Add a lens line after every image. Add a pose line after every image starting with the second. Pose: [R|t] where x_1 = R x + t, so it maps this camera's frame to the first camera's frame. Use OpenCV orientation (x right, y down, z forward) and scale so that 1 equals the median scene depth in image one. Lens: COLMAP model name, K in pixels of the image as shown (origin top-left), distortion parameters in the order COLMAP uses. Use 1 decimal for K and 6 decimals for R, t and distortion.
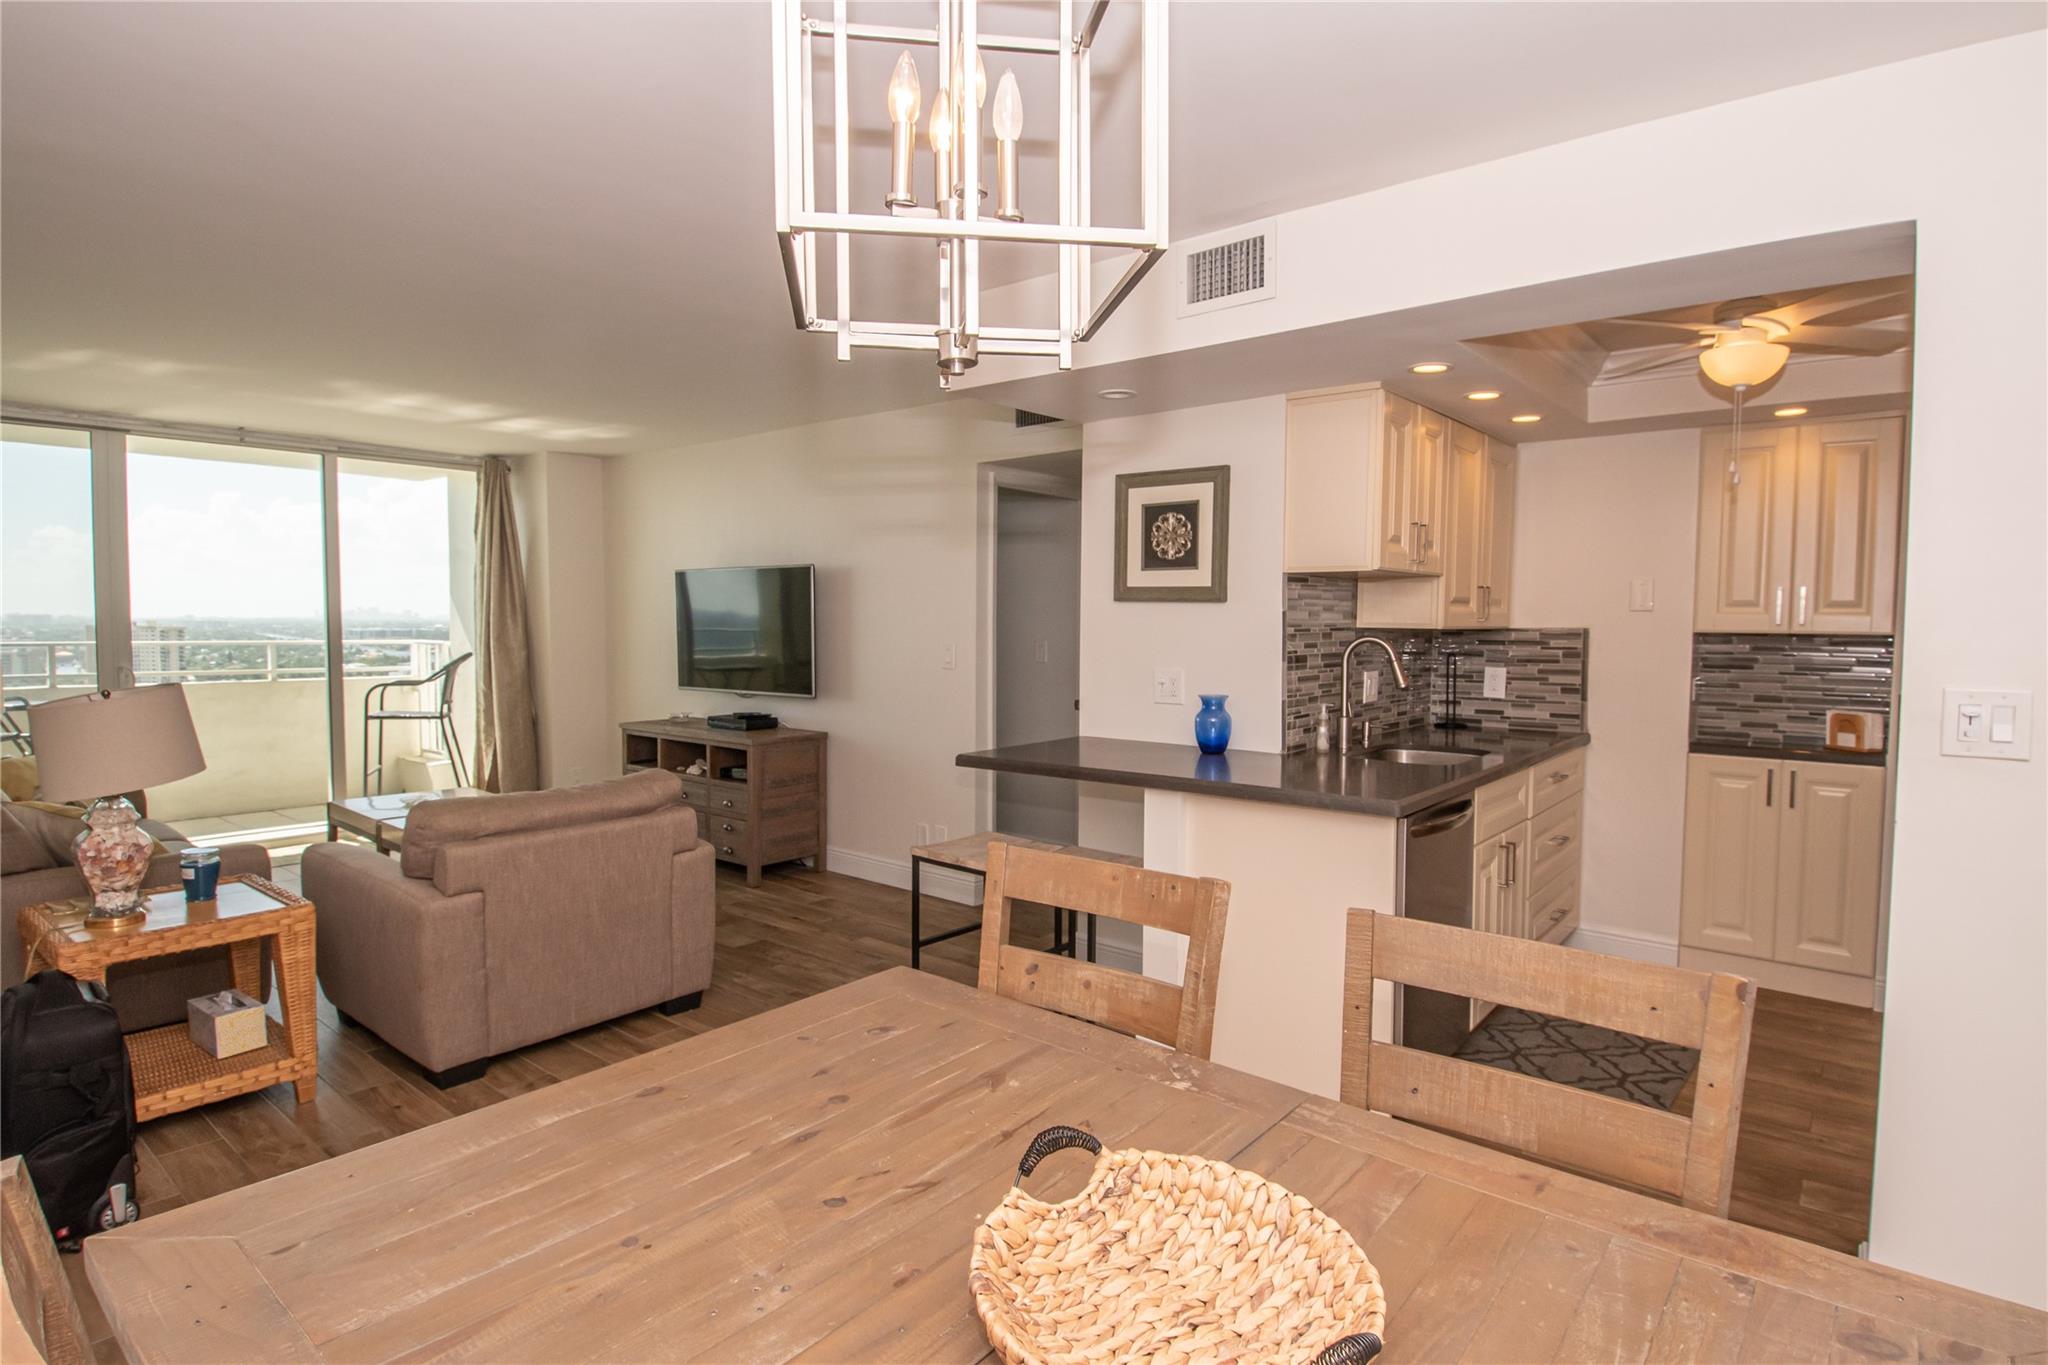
lens RADIAL K [[1040.8, 0, 1042.9], [0, 1040.8, 674.7], [0, 0, 1]] dist [0.042447, -0.050681]
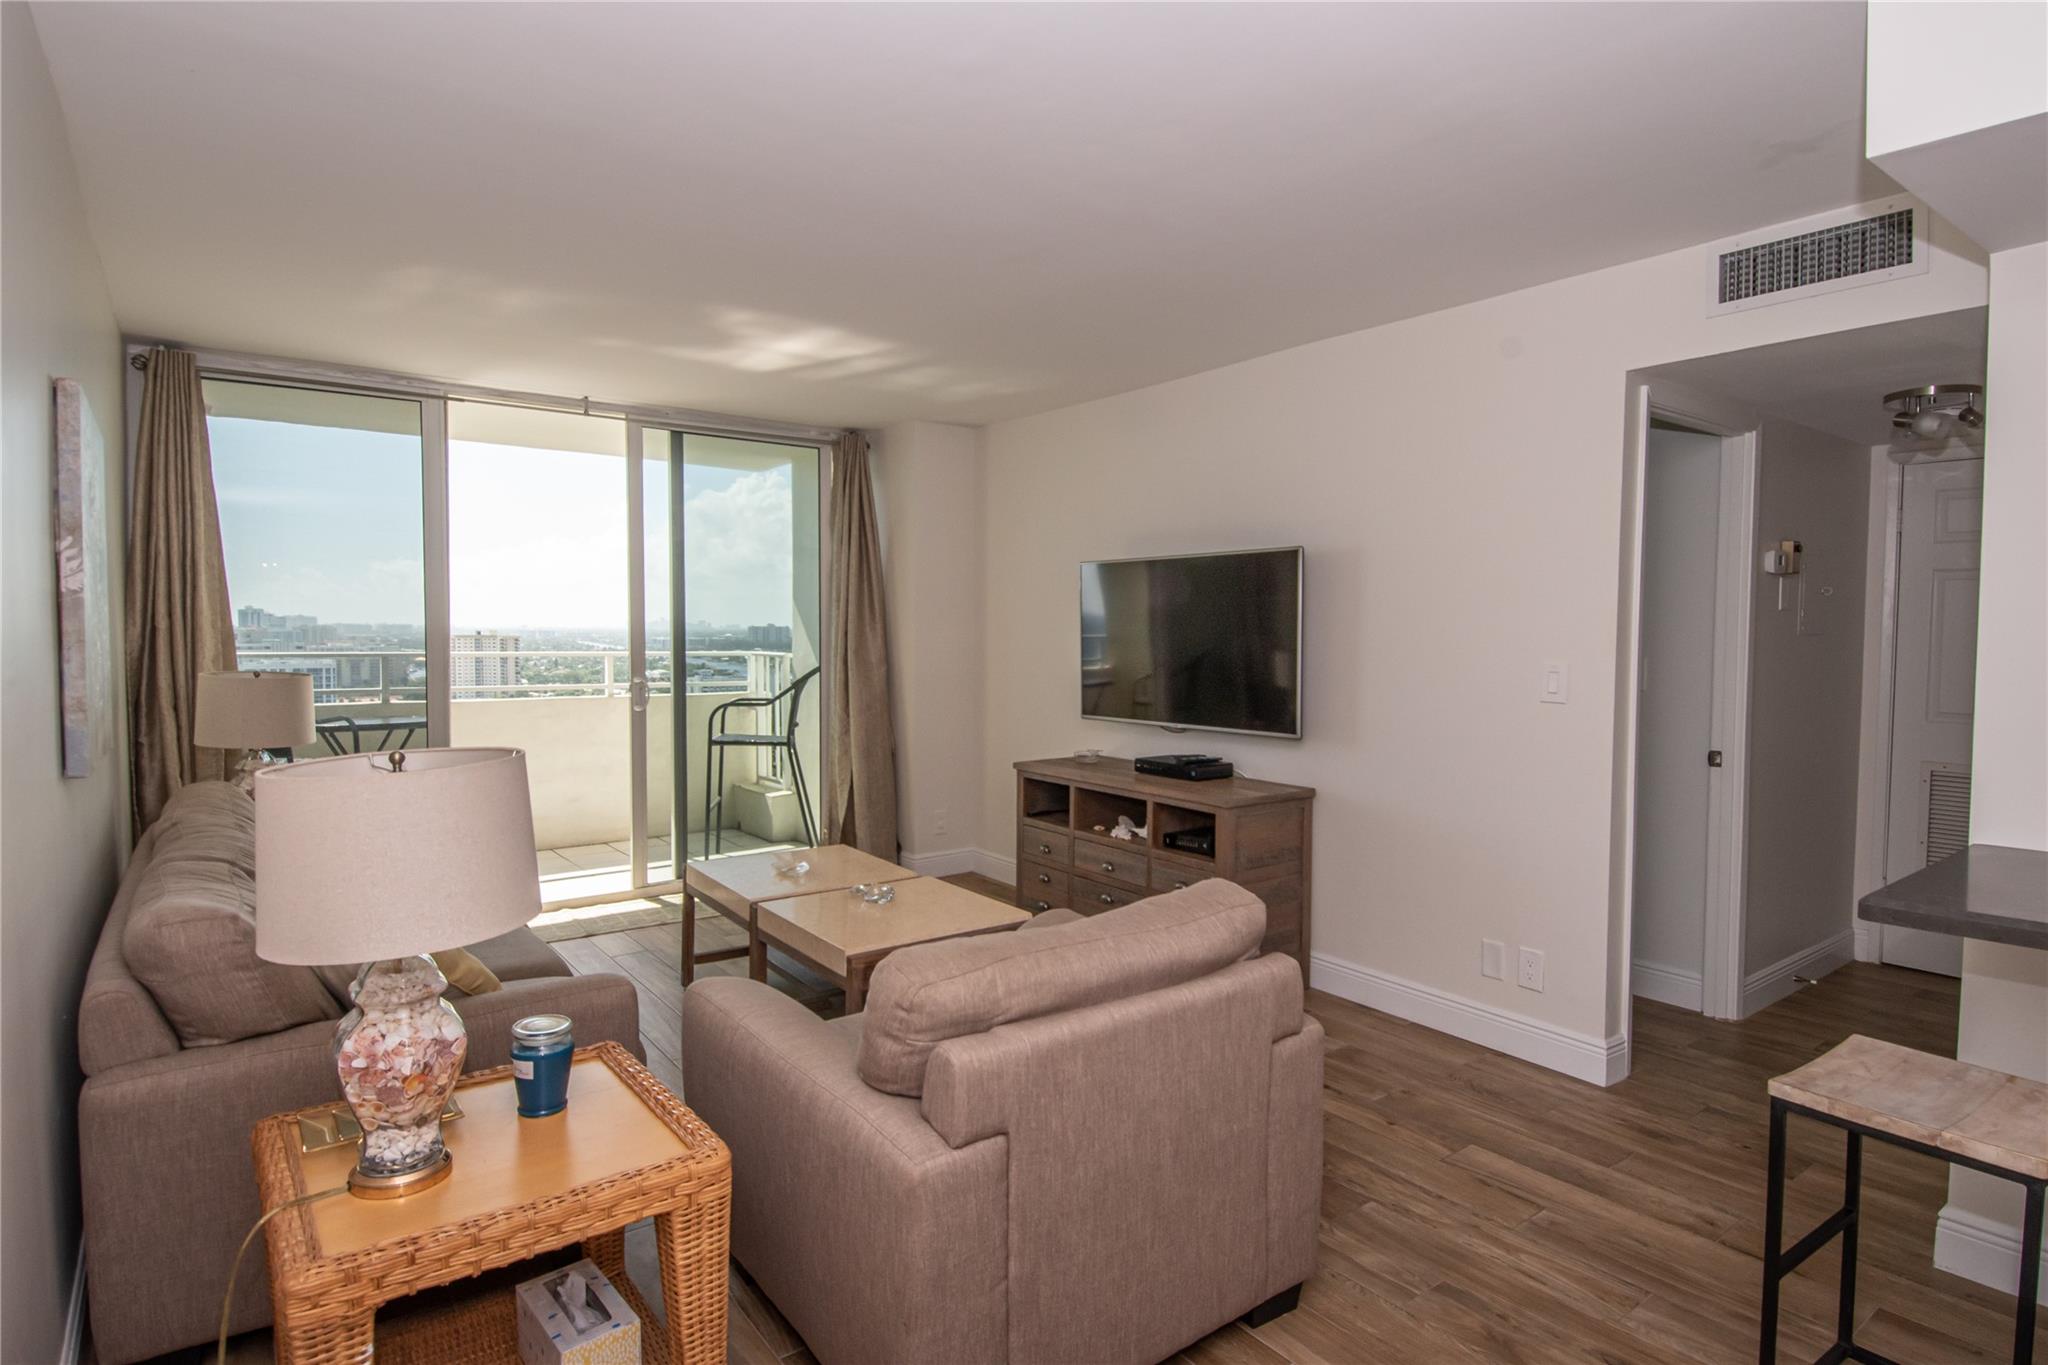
lens RADIAL K [[1082.7, 0, 1049.3], [0, 1082.7, 674.1], [0, 0, 1]] dist [0.045636, -0.051647]
pose [[0.972609, 0.009257, -0.232262, -0.303105], [-0.011956, 0.999876, -0.010216, -0.016514], [0.232138, 0.012713, 0.972600, 0.364912]]
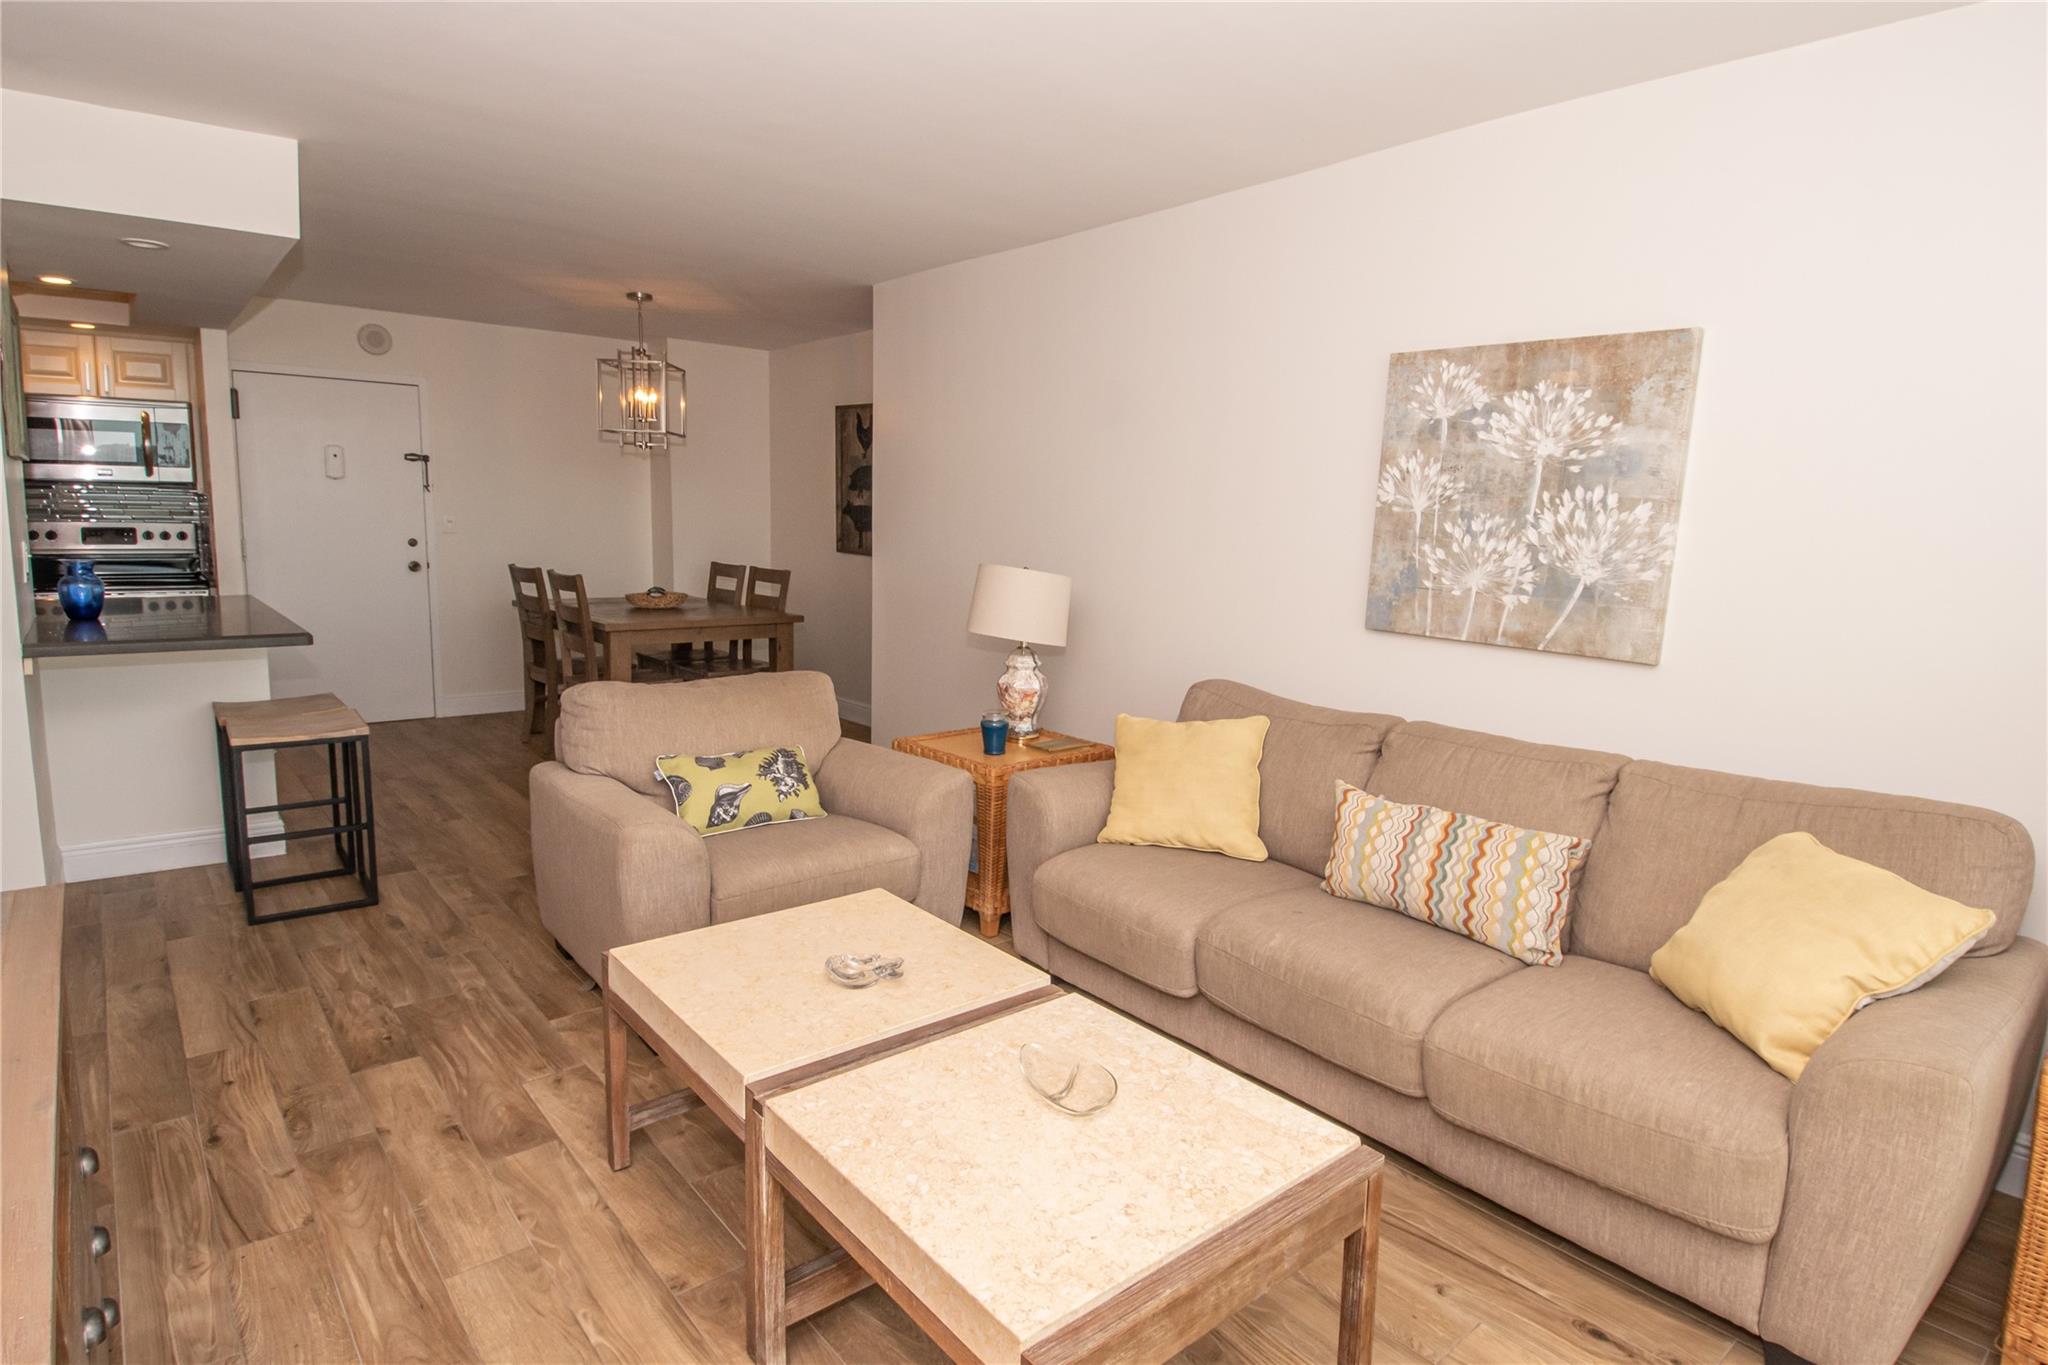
lens RADIAL K [[1101.5, 0, 1027.3], [0, 1101.5, 675.5], [0, 0, 1]] dist [0.047126, -0.055047]
pose [[-0.981219, -0.058260, 0.183890, -0.814597], [-0.020759, 0.979657, 0.199604, -0.090337], [-0.191778, 0.192038, -0.962467, 1.659004]]
